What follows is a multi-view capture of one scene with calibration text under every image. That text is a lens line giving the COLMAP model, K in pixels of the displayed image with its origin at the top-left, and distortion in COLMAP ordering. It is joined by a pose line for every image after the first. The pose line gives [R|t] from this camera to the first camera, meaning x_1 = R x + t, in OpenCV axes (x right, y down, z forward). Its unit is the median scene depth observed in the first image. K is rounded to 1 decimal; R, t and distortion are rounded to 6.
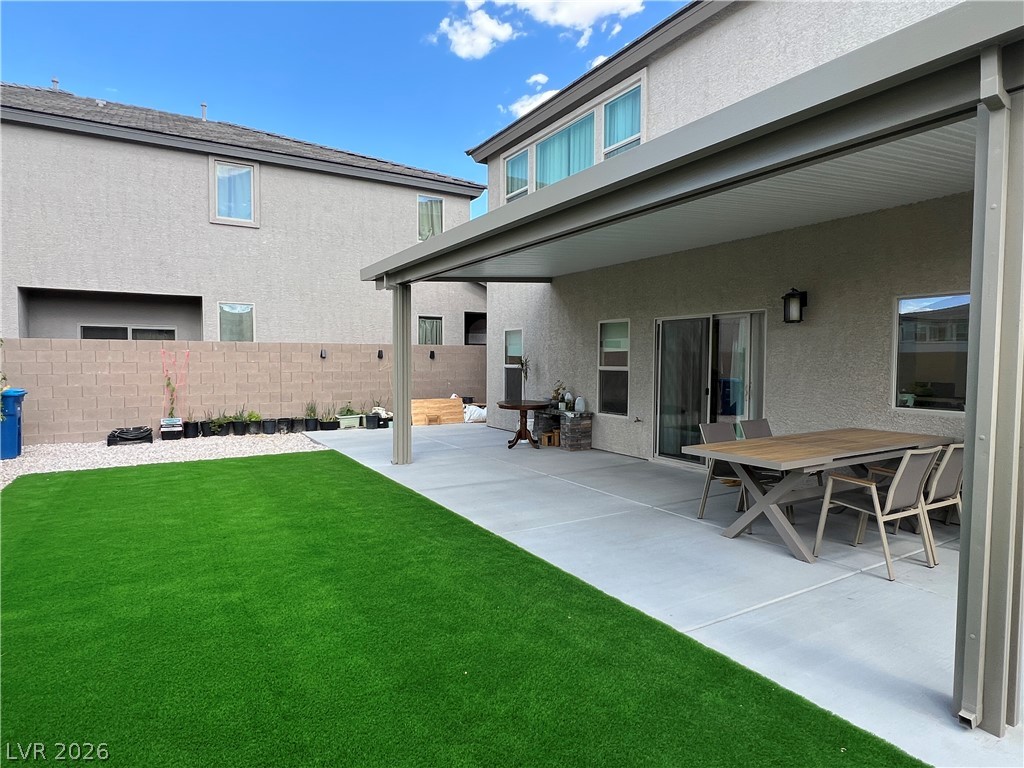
lens RADIAL K [[578.7, 0, 512.8], [0, 578.7, 384.7], [0, 0, 1]] dist [-0.005704, -0.001008]
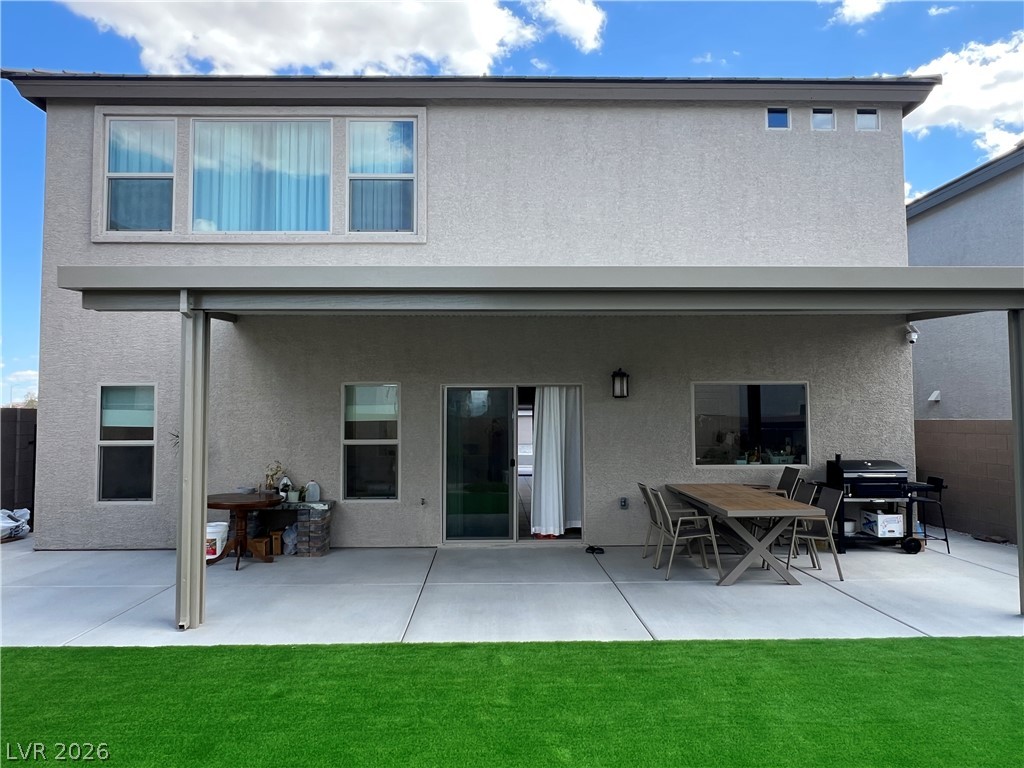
lens RADIAL K [[680.8, 0, 510.6], [0, 680.8, 383.9], [0, 0, 1]] dist [-0.001665, -0.000575]
pose [[0.503126, 0.044728, 0.863055, -0.544123], [0.043980, 0.996041, -0.077258, -0.026793], [-0.863094, 0.076828, 0.499166, 0.348251]]
